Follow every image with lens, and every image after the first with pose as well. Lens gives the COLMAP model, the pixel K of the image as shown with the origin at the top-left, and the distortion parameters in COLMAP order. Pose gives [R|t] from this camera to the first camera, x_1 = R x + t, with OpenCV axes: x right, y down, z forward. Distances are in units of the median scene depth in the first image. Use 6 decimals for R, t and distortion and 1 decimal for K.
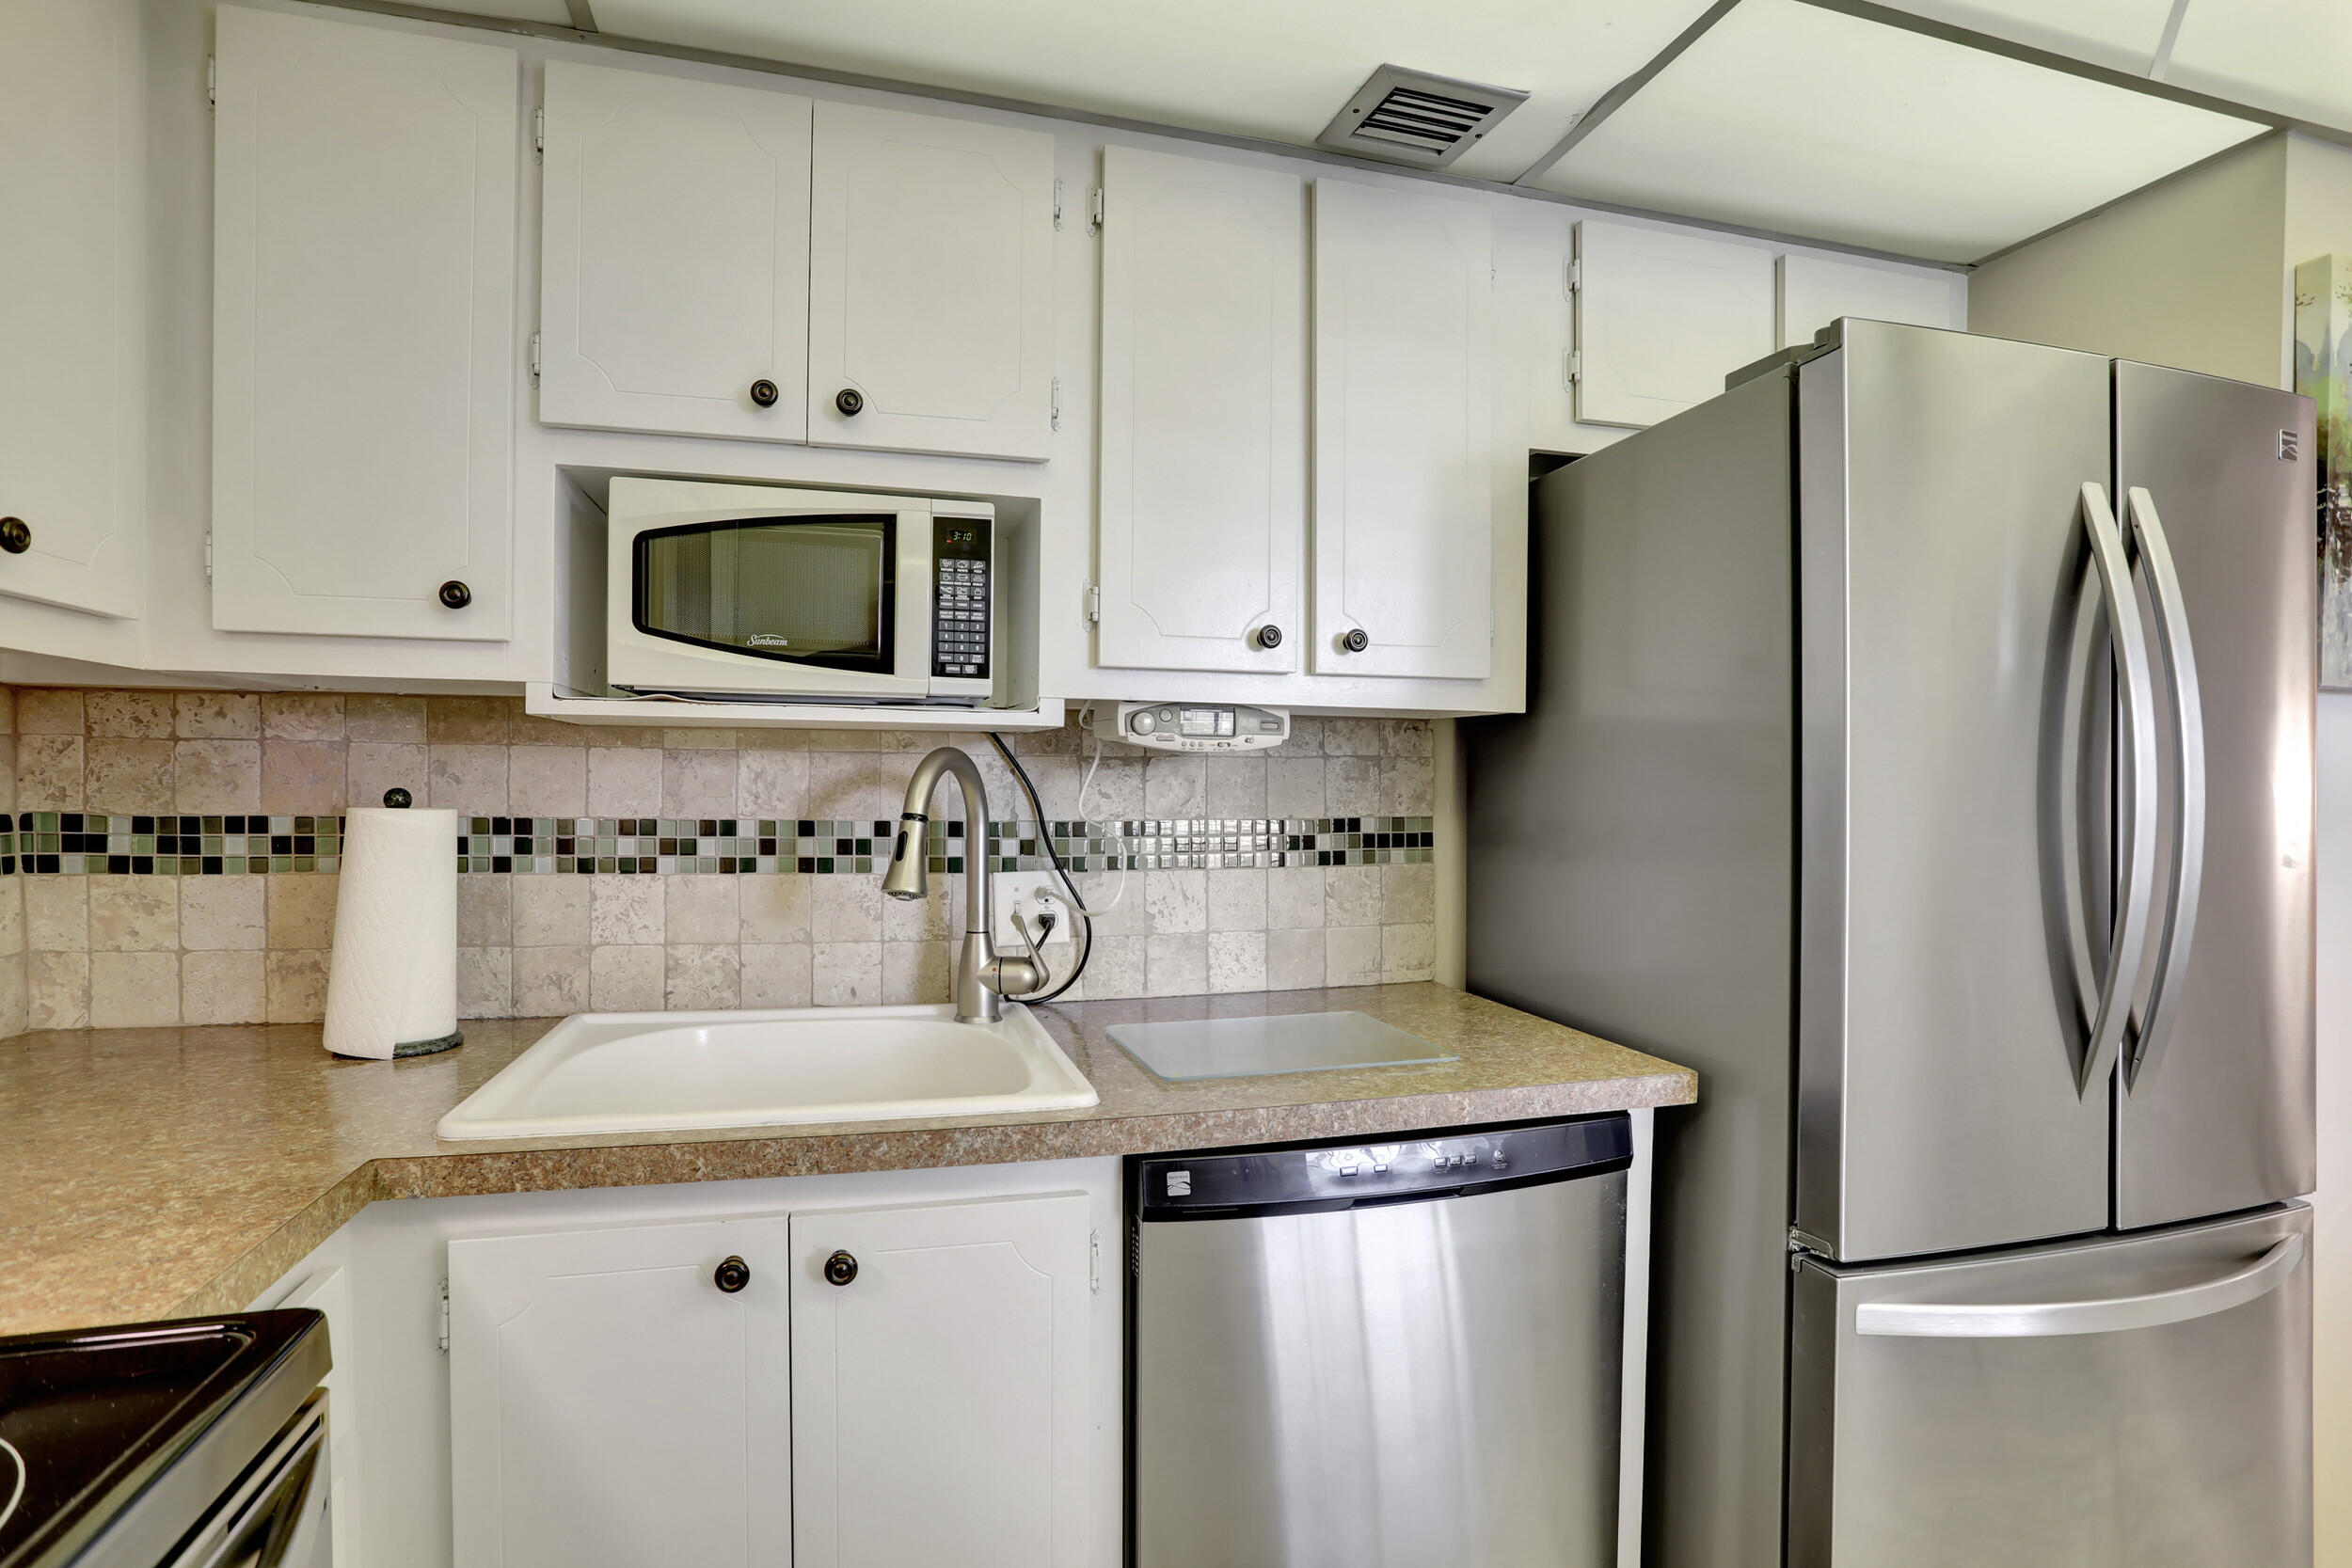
lens RADIAL K [[1157.2, 0, 1165.9], [0, 1157.2, 786.4], [0, 0, 1]] dist [-0.055885, 0.023672]
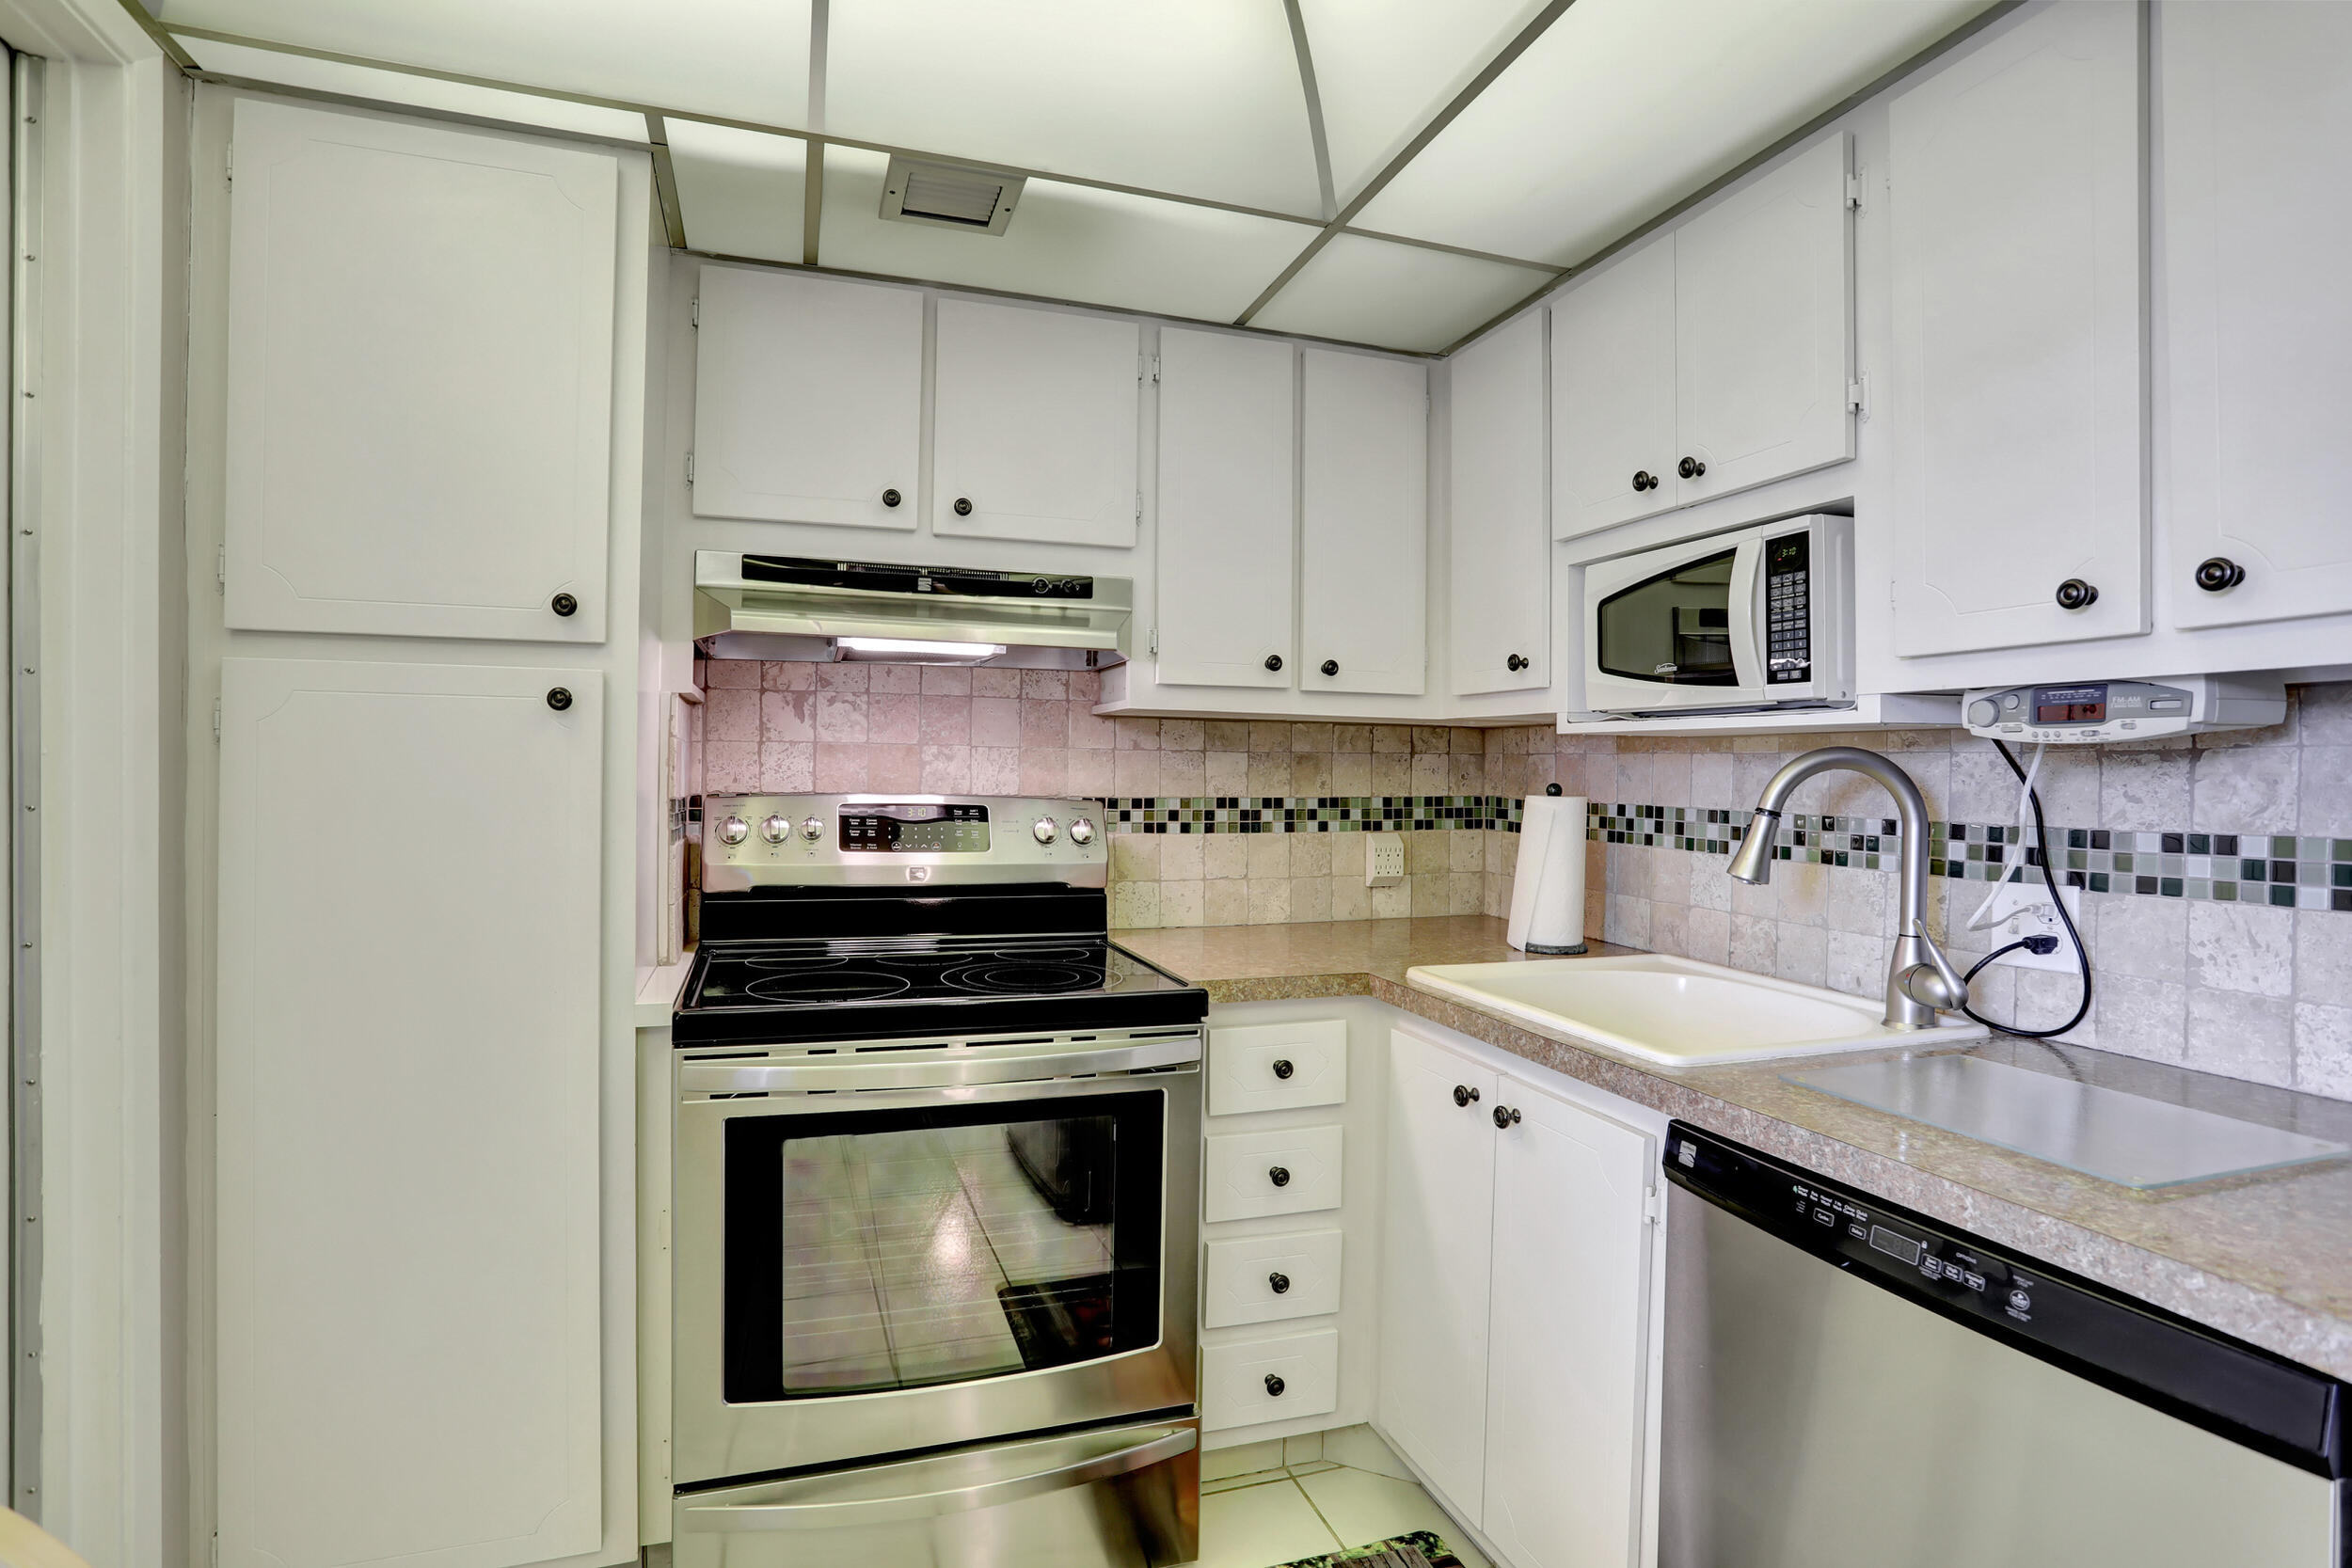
lens RADIAL K [[1157.2, 0, 1165.9], [0, 1157.2, 786.4], [0, 0, 1]] dist [-0.055885, 0.023672]
pose [[0.055386, 0.007177, -0.998439, 0.767533], [-0.008101, 0.999944, 0.006738, -0.000816], [0.998432, 0.007715, 0.055441, 0.330412]]
